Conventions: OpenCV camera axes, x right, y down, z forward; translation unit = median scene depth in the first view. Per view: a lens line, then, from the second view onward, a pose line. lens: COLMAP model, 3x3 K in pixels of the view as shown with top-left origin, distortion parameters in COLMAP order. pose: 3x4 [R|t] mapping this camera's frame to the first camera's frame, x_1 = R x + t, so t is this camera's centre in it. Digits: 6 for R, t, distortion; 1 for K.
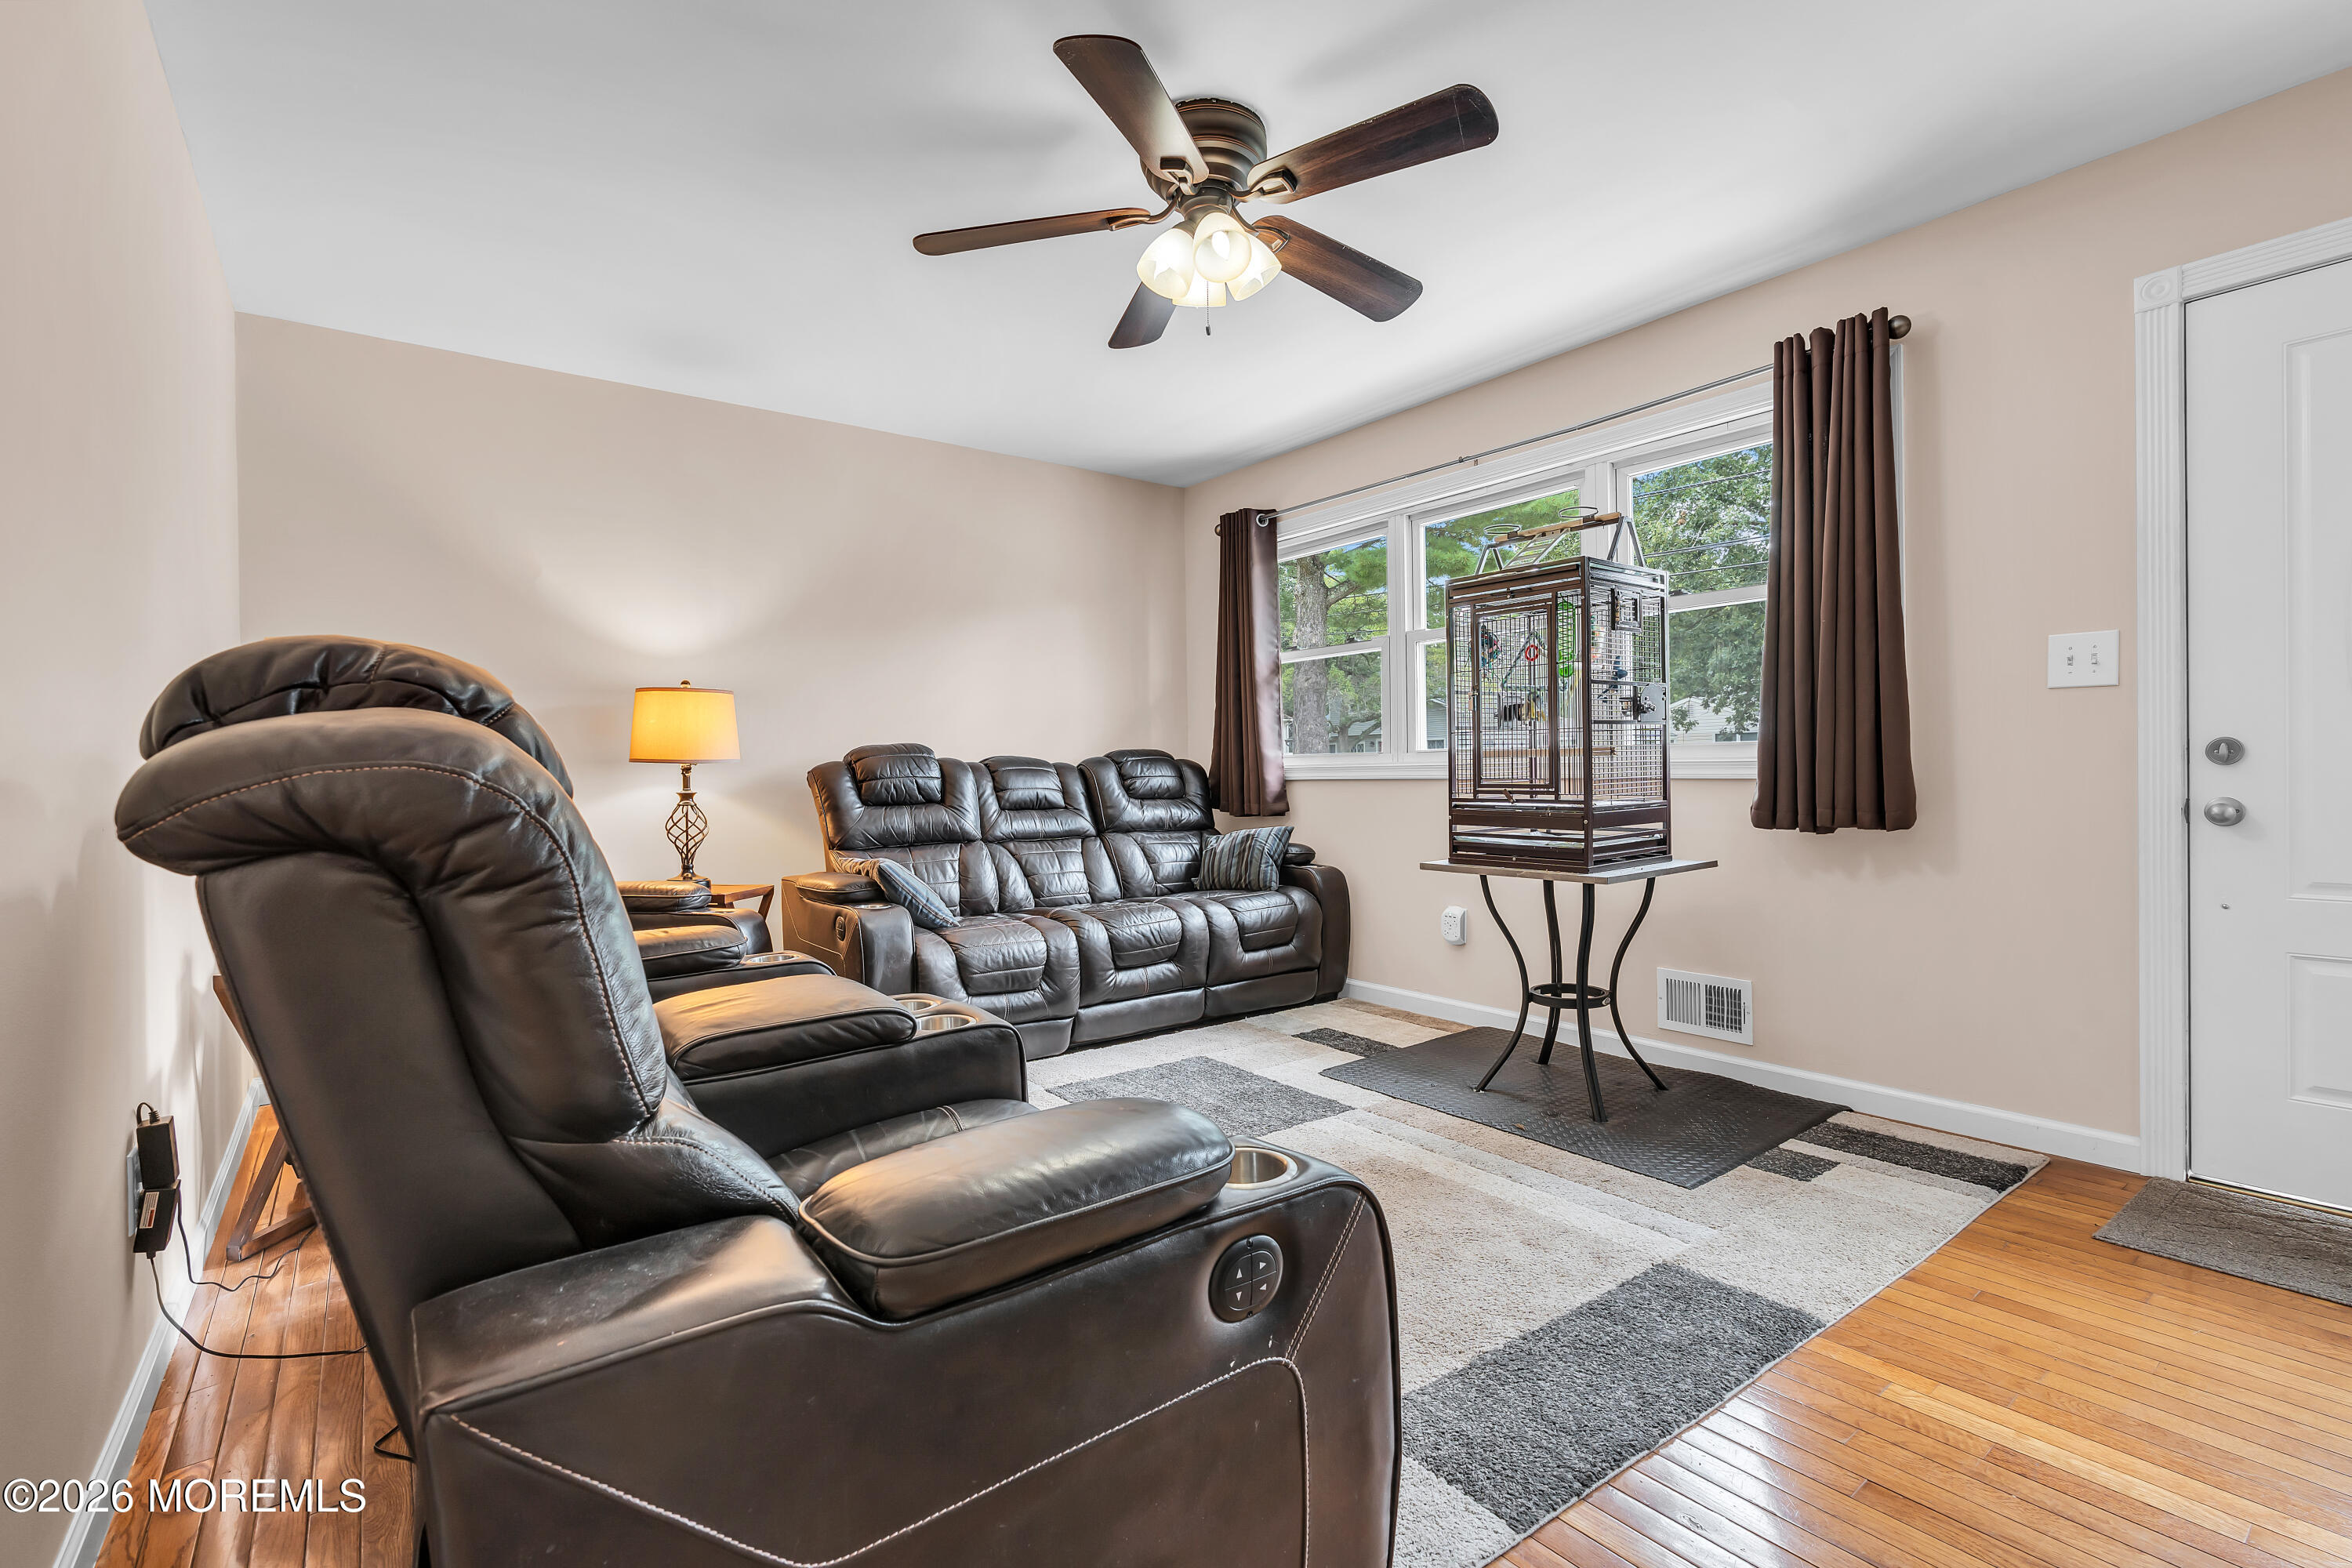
lens RADIAL K [[1083.4, 0, 1171.2], [0, 1083.4, 776.9], [0, 0, 1]] dist [-0.000663, 0.000238]
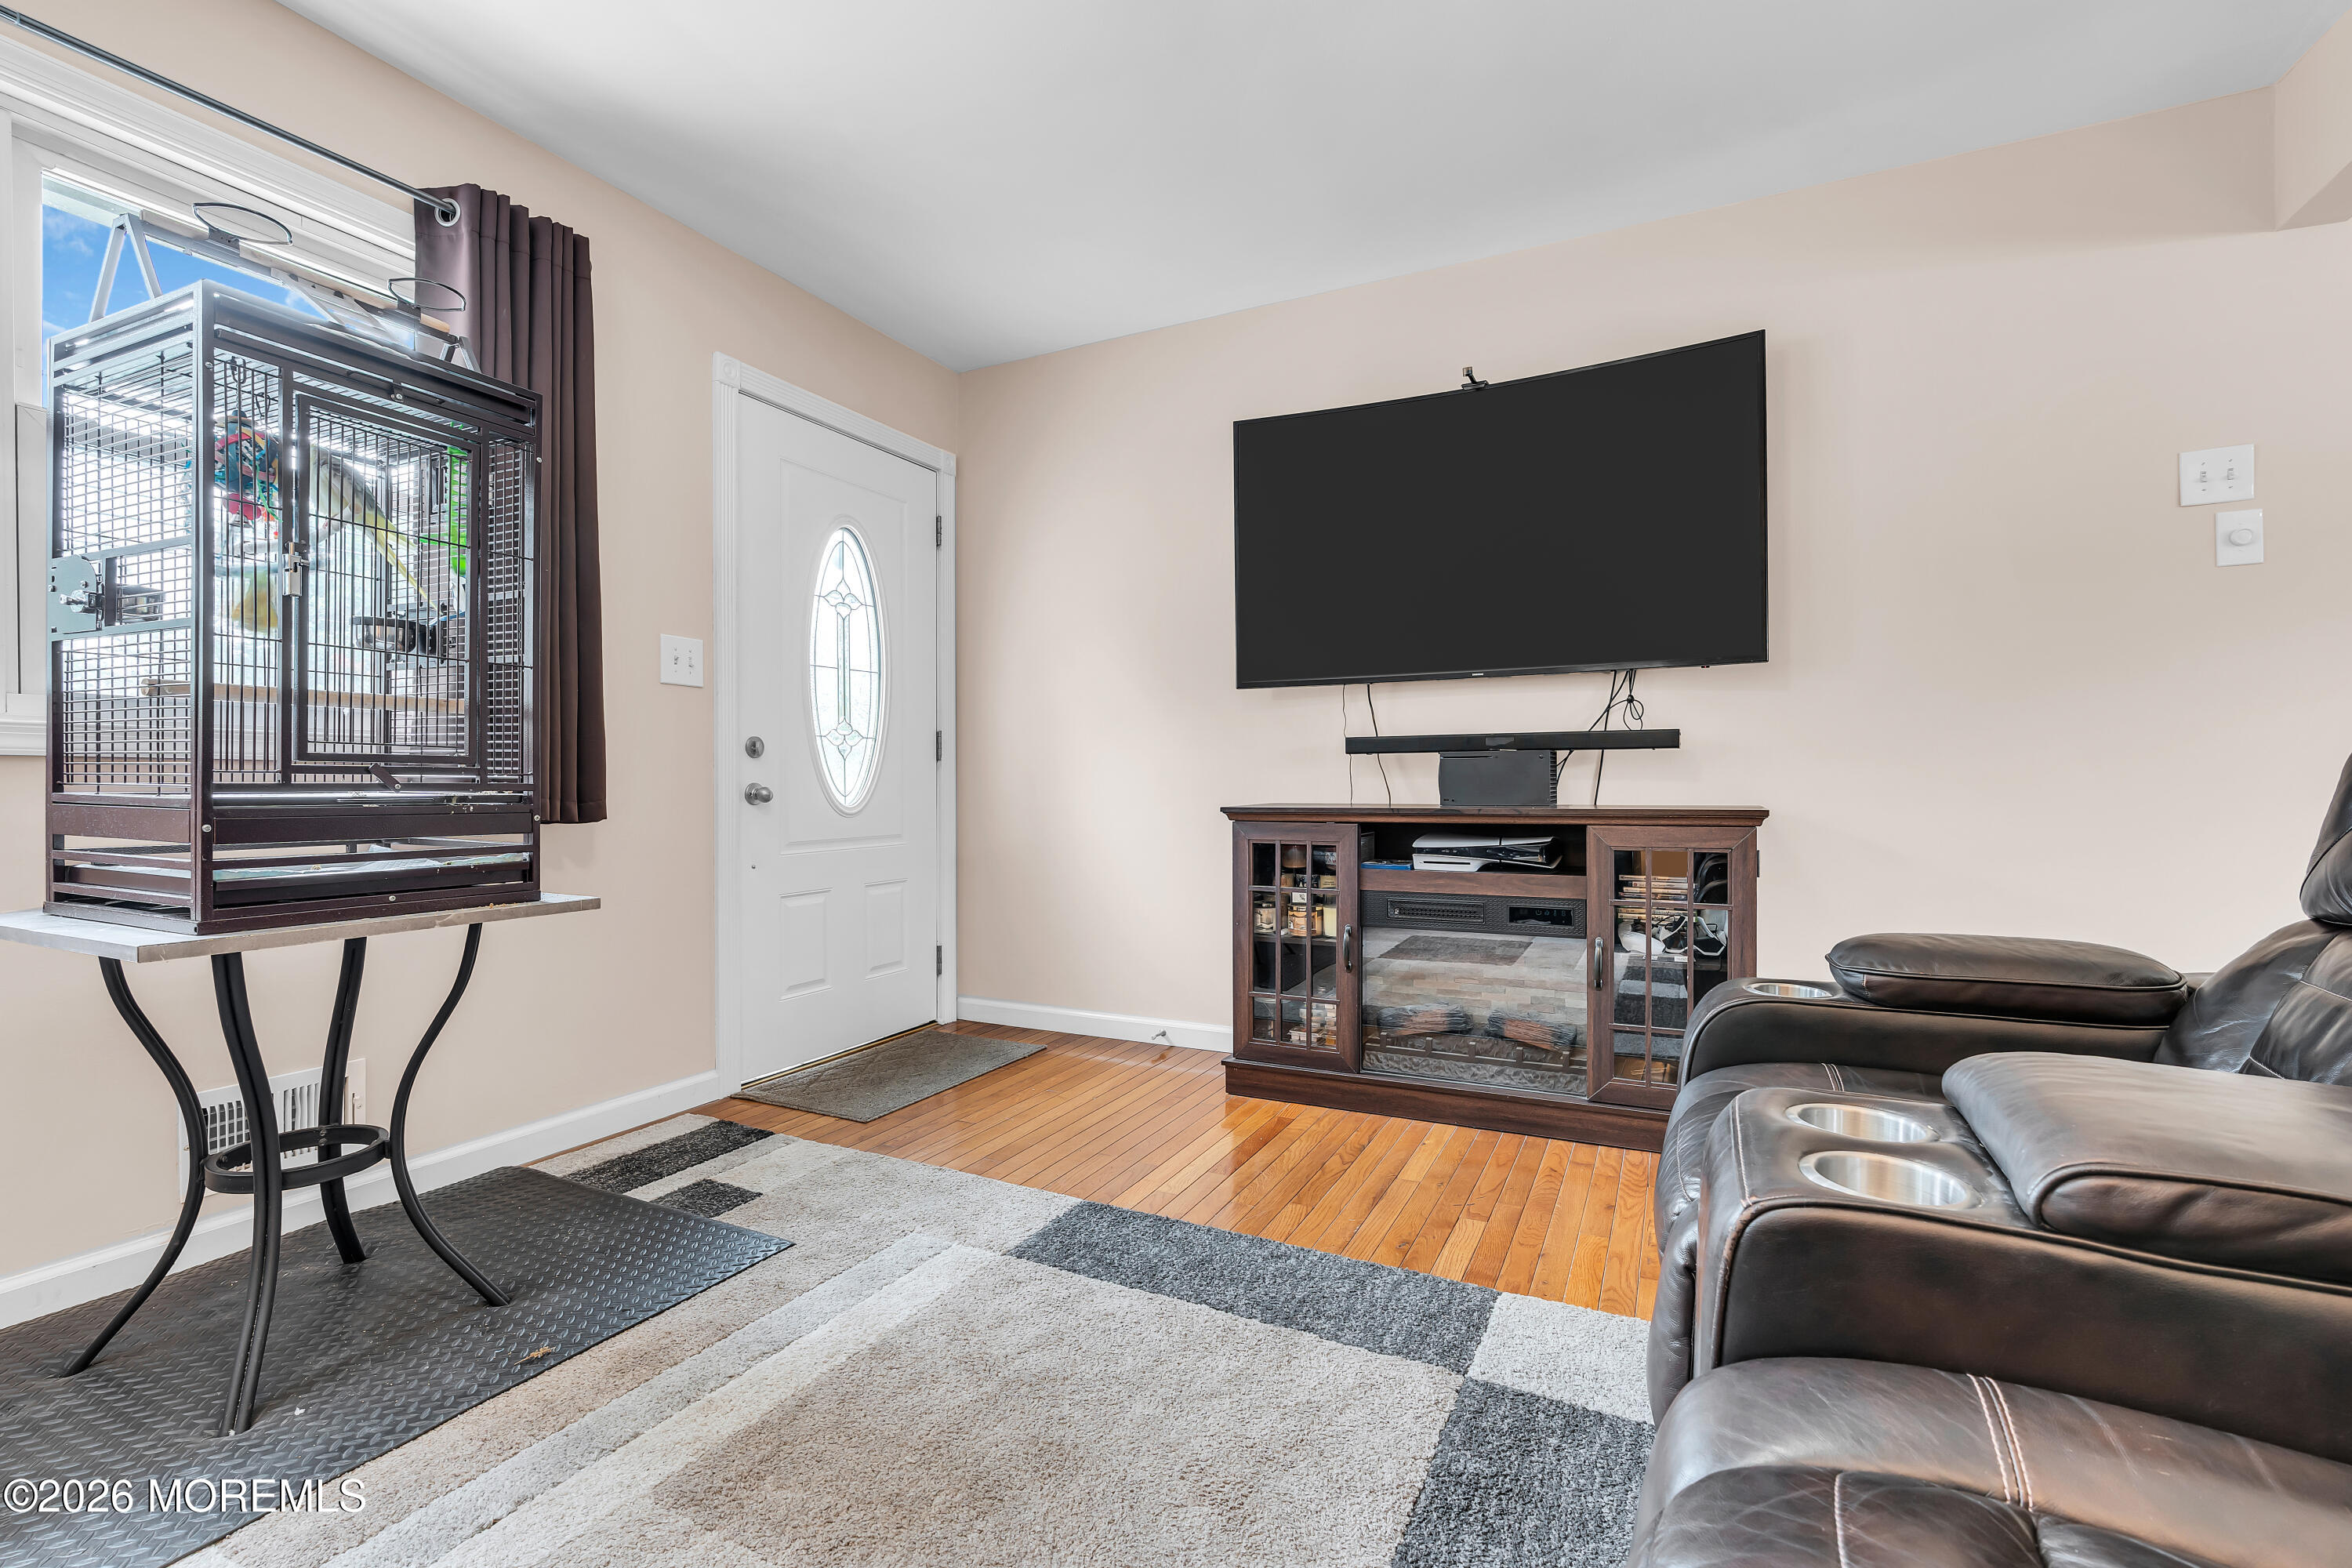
lens RADIAL K [[1058.8, 0, 1172.5], [0, 1058.8, 773.9], [0, 0, 1]] dist [-0.007733, 0.000809]
pose [[-0.444400, 0.021593, 0.895568, -0.281975], [0.014861, 0.999750, -0.016730, 0.026977], [-0.895705, 0.005874, -0.444610, 0.805156]]
